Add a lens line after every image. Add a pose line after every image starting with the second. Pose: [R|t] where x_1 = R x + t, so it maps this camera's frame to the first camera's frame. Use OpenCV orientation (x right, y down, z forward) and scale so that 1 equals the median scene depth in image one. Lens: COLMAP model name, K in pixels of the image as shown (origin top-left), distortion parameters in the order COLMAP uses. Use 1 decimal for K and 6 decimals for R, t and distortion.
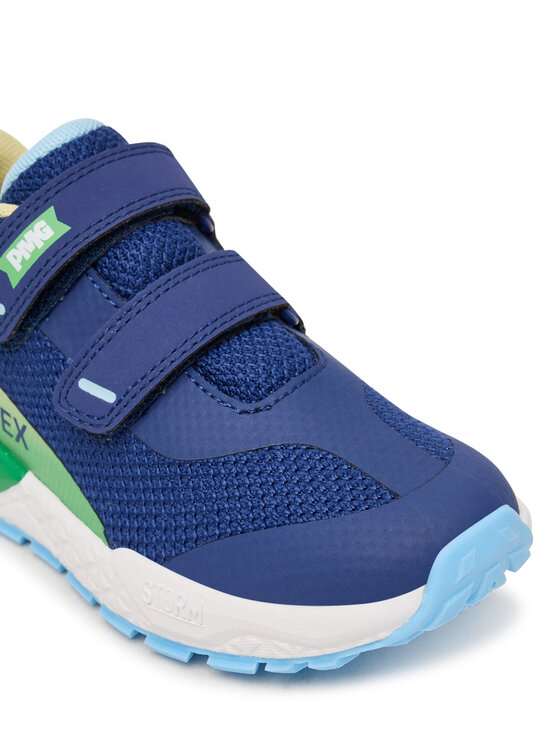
lens RADIAL K [[1848.1, 0, 280.0], [0, 1848.1, 373.0], [0, 0, 1]] dist [-0.095600, -0.595428]
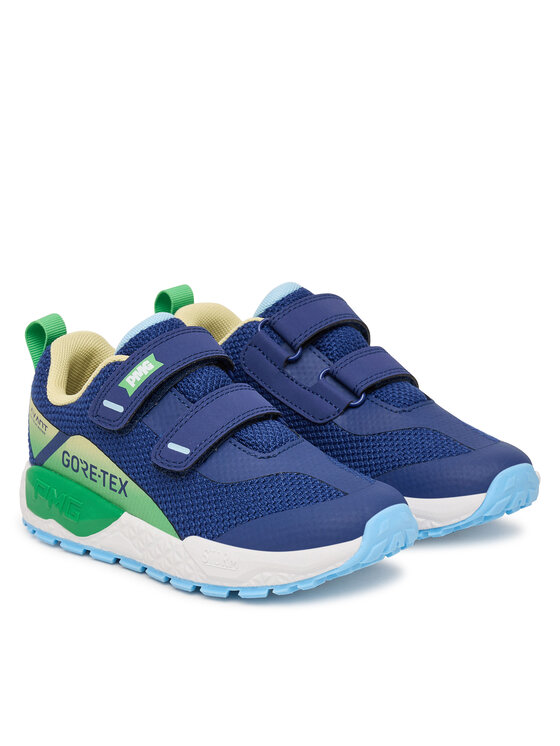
lens RADIAL K [[2202.4, 0, 280.0], [0, 2202.4, 373.0], [0, 0, 1]] dist [0.064791, 0.142546]
pose [[0.995418, 0.035911, 0.088616, -0.194902], [-0.013090, 0.969247, -0.245741, 0.468982], [-0.094716, 0.243455, 0.965276, -1.118458]]
